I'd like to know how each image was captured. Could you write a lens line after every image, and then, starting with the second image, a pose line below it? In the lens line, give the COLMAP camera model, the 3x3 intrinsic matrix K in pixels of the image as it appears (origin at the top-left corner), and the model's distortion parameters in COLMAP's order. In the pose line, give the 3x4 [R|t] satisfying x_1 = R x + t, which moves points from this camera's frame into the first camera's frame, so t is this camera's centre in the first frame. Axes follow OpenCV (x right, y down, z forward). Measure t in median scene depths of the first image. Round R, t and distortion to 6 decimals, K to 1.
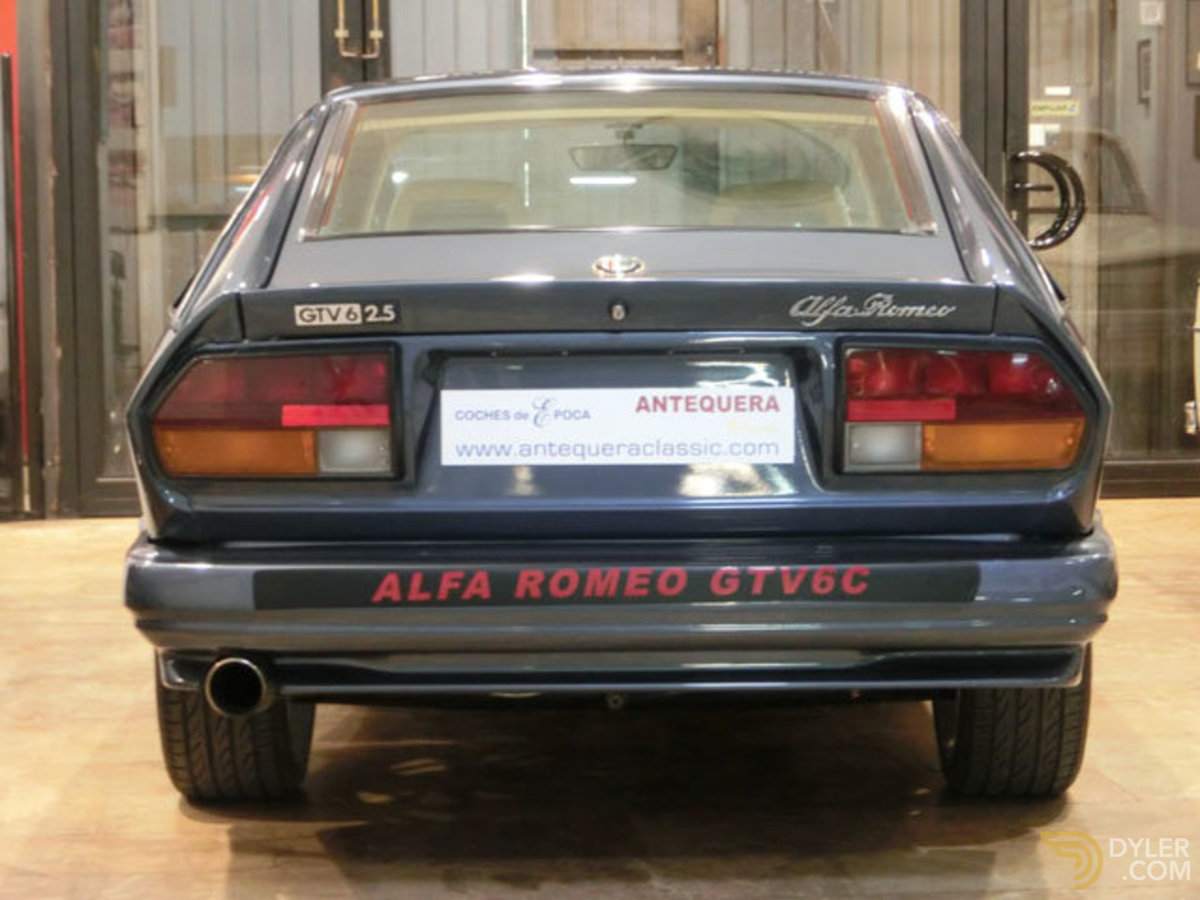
lens RADIAL K [[2774.8, 0, 600.0], [0, 2774.8, 450.0], [0, 0, 1]] dist [0.011625, 0.429786]
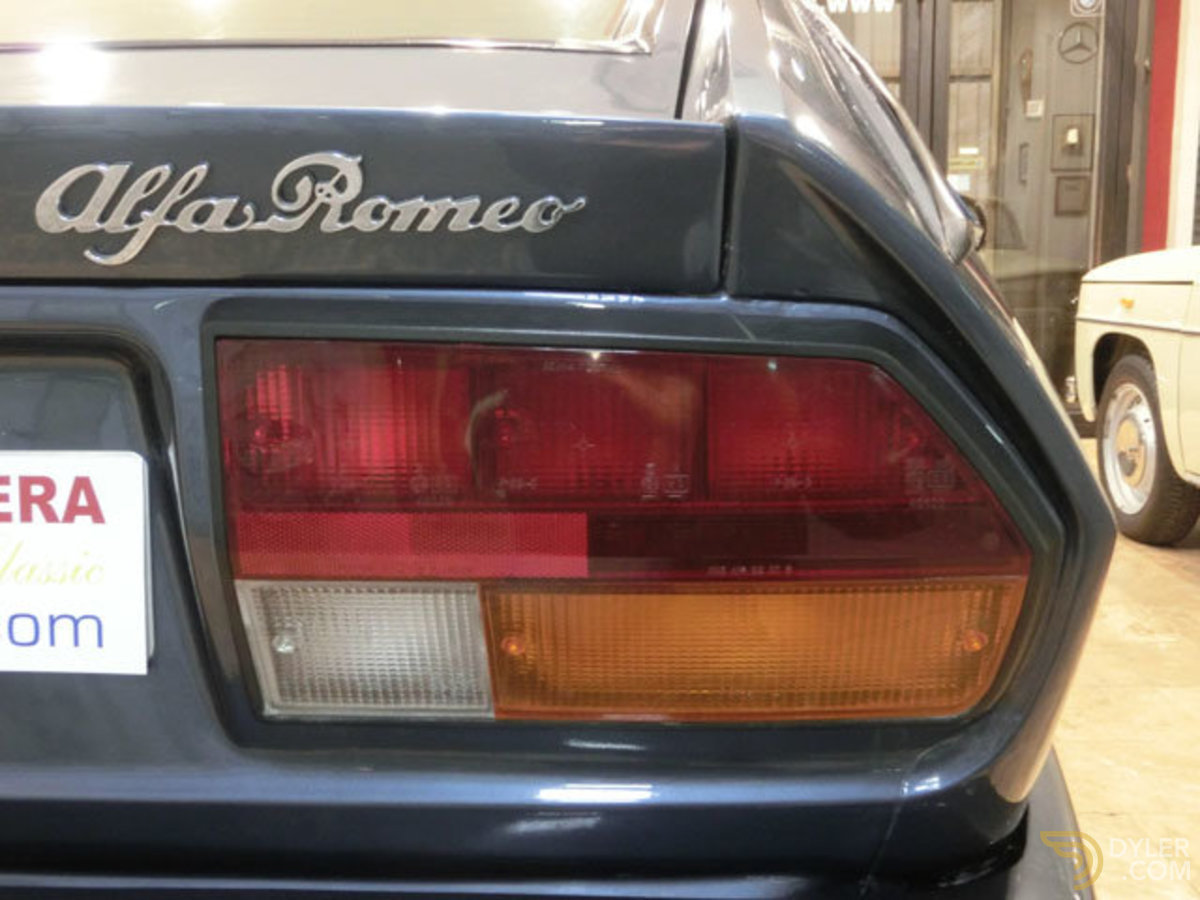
lens RADIAL K [[1240.4, 0, 618.0], [0, 1240.4, 450.6], [0, 0, 1]] dist [0.000717, 0.009866]
pose [[0.993977, 0.013915, -0.108703, 0.144546], [-0.007522, 0.998230, 0.058996, -0.032481], [0.109331, -0.057823, 0.992322, 0.860074]]
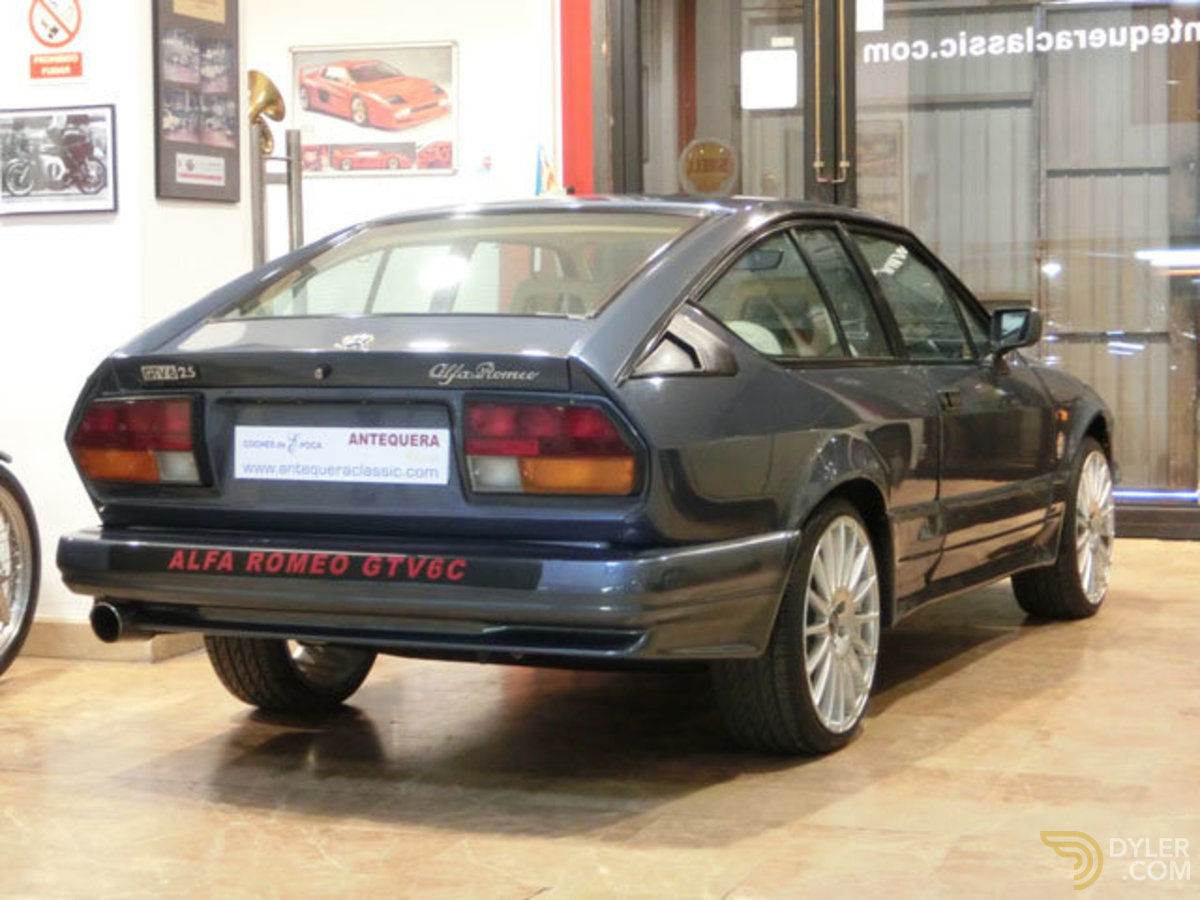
lens RADIAL K [[2185.4, 0, 600.0], [0, 2185.4, 450.0], [0, 0, 1]] dist [0.039770, 0.024670]
pose [[0.911820, 0.025818, -0.409777, 0.587485], [-0.032407, 0.999433, -0.009143, -0.004848], [0.409309, 0.021616, 0.912140, 0.038270]]
